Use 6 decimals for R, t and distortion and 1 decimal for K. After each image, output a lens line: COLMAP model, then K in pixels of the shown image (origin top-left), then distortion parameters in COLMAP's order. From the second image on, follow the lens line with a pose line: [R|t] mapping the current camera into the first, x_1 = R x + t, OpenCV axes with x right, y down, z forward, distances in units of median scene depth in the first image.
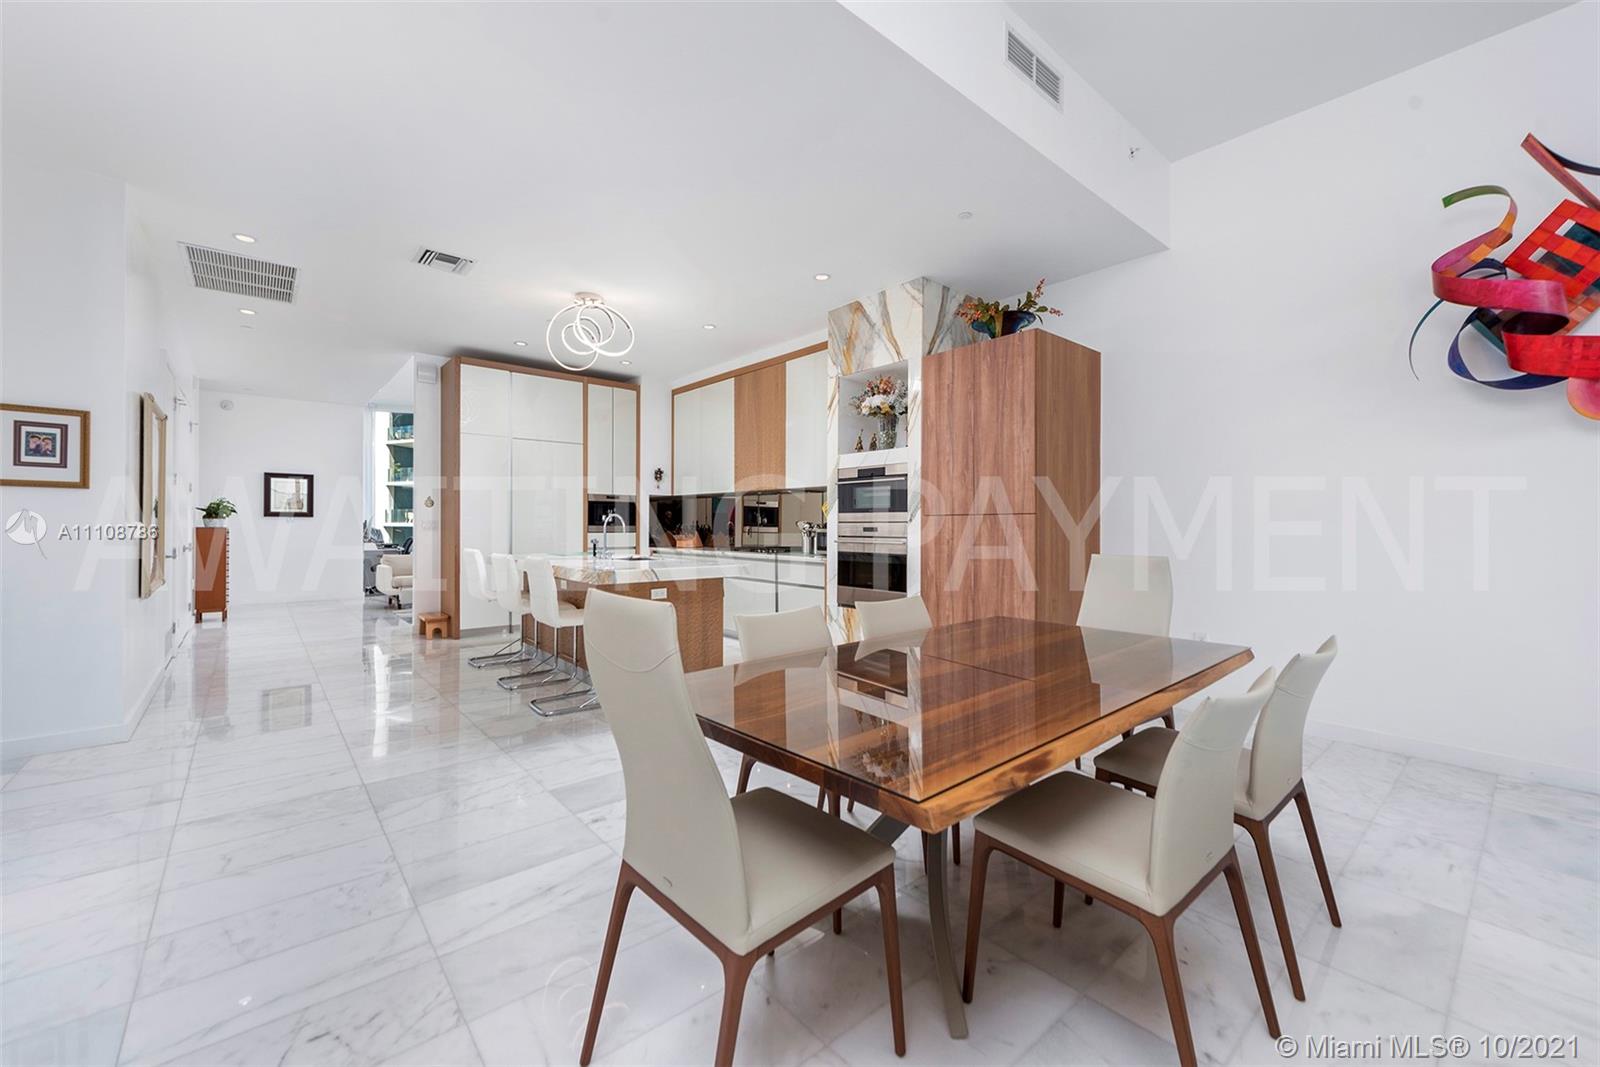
lens RADIAL K [[639.1, 0, 807.7], [0, 639.1, 524.1], [0, 0, 1]] dist [-0.001000, -0.000008]
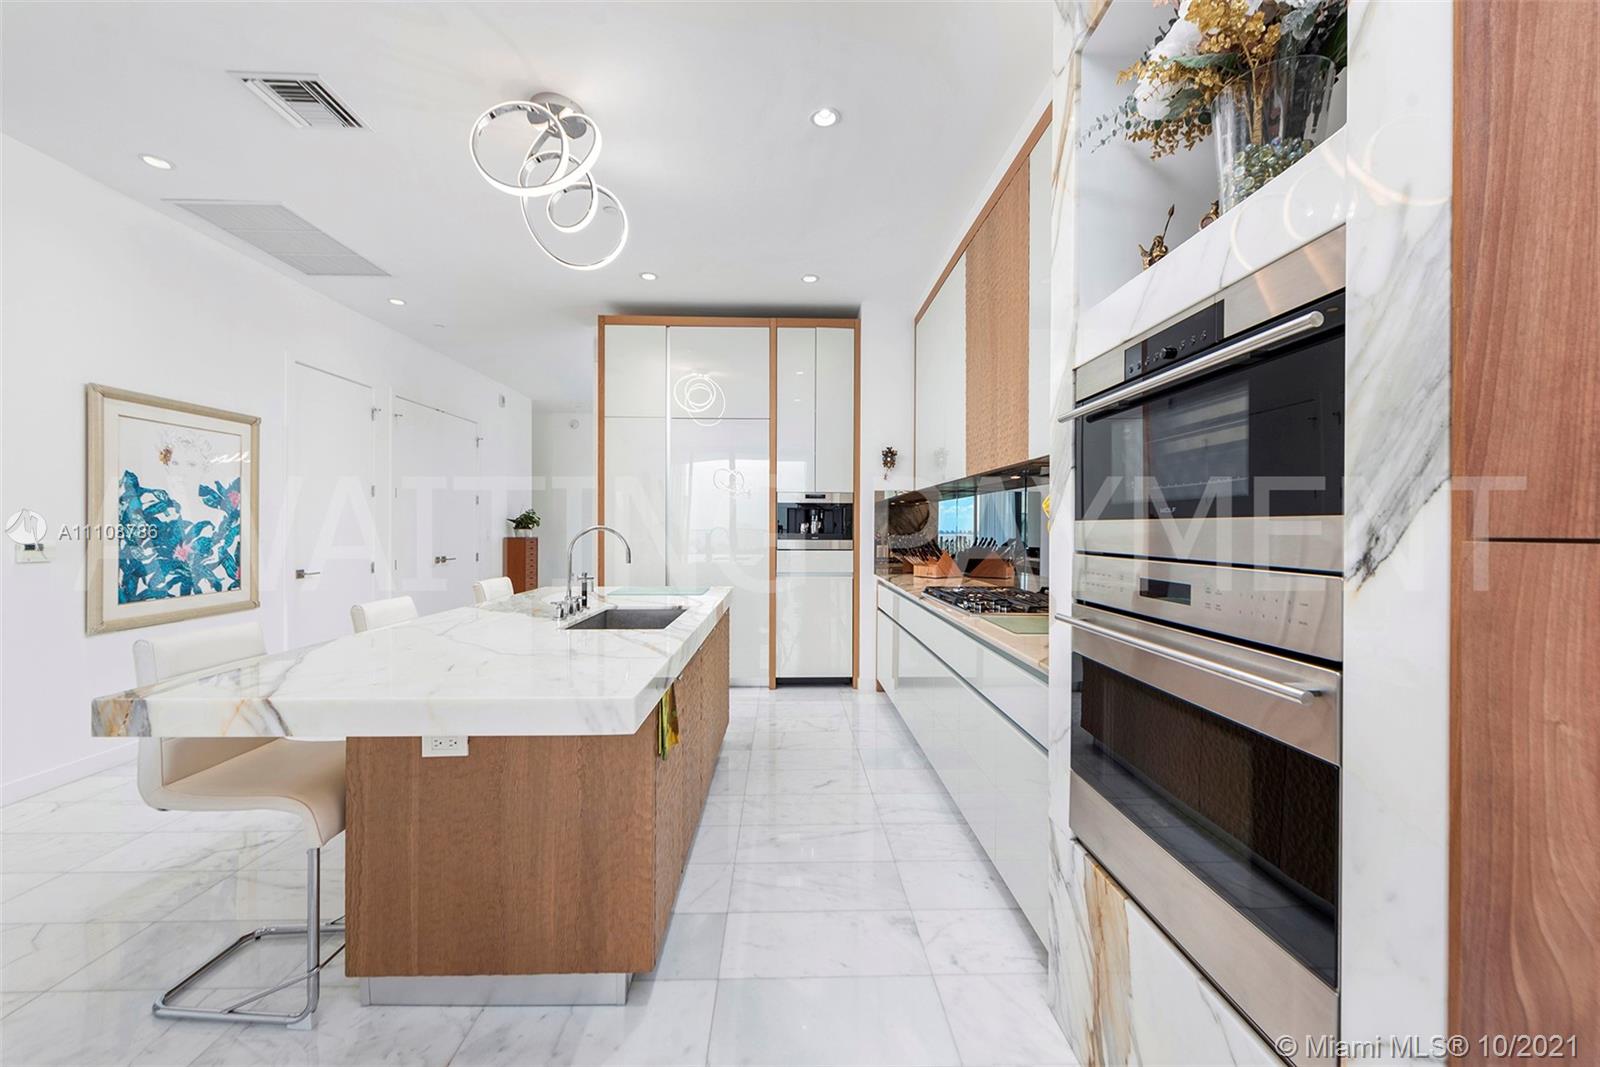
lens RADIAL K [[639.1, 0, 807.7], [0, 639.1, 524.1], [0, 0, 1]] dist [-0.001000, -0.000008]
pose [[0.784338, -0.005342, -0.620311, 0.094891], [0.001504, 0.999976, -0.006710, -0.009754], [0.620332, 0.004330, 0.784327, 0.496964]]
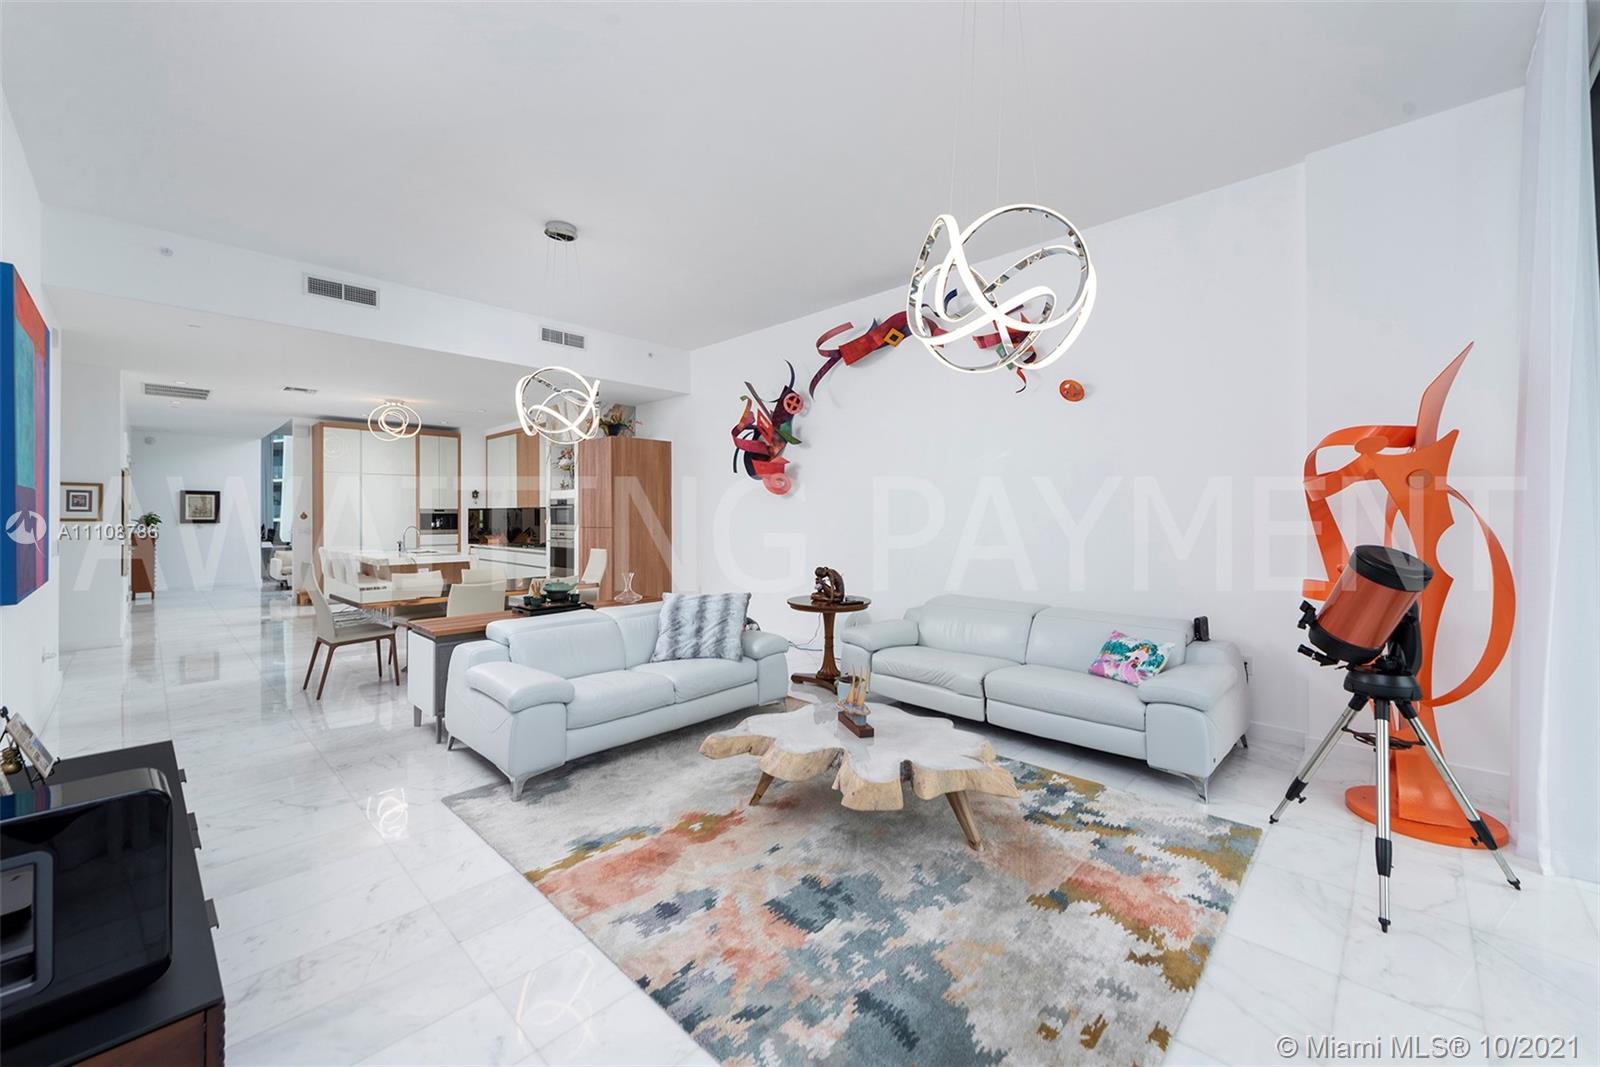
lens RADIAL K [[617.3, 0, 799.7], [0, 617.3, 515.7], [0, 0, 1]] dist [-0.001580, -0.000200]
pose [[0.995145, -0.004783, 0.098299, 0.393924], [0.004699, 0.999988, 0.001080, -0.028468], [-0.098303, -0.000613, 0.995156, -0.516561]]
